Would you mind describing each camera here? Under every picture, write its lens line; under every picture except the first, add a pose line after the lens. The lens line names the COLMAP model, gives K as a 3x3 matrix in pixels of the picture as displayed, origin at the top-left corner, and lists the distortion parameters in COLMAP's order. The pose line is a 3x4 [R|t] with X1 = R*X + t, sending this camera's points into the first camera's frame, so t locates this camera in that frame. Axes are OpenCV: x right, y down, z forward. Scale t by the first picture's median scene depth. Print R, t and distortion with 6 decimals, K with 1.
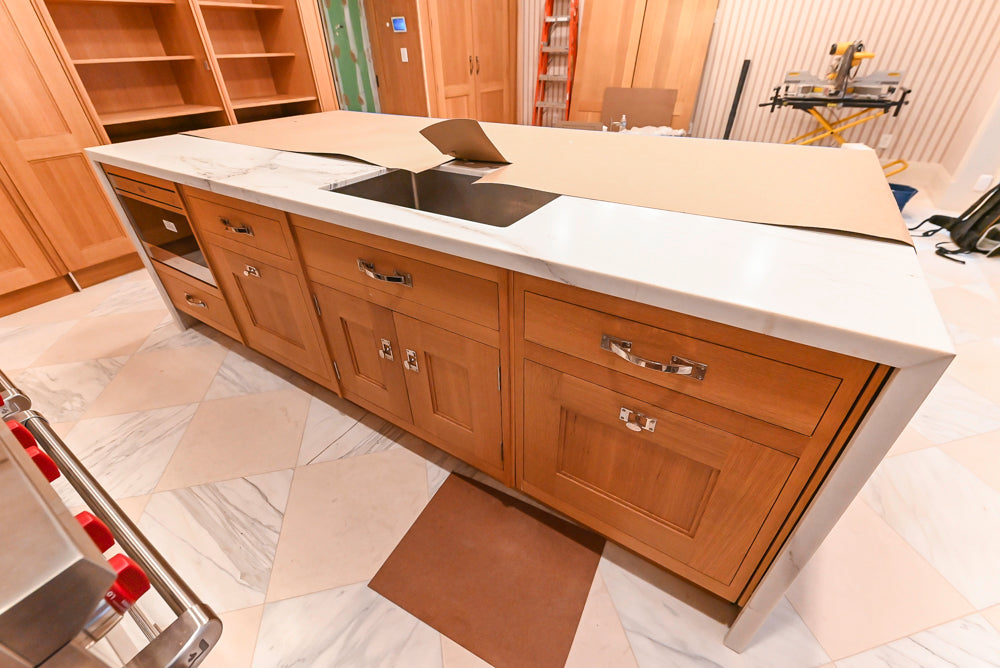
lens RADIAL K [[420.9, 0, 500.2], [0, 420.9, 327.7], [0, 0, 1]] dist [0.004480, -0.006952]
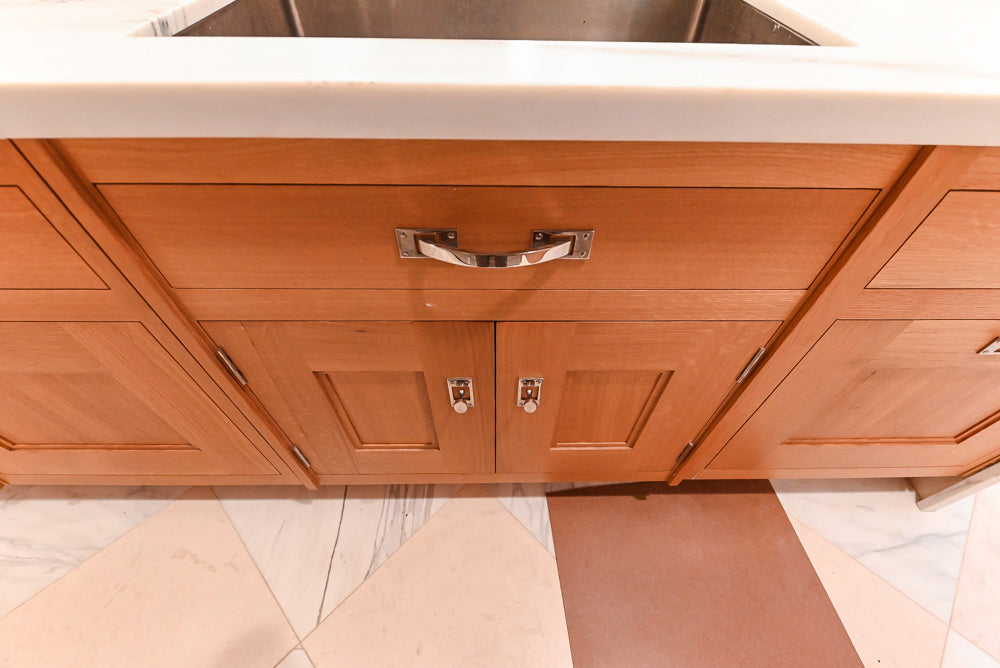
lens RADIAL K [[420.9, 0, 505.8], [0, 420.9, 325.8], [0, 0, 1]] dist [0.004480, -0.006952]
pose [[0.833245, -0.386283, 0.395587, -0.335240], [0.277488, 0.911001, 0.305087, -0.132827], [-0.478230, -0.144441, 0.866275, 0.483880]]
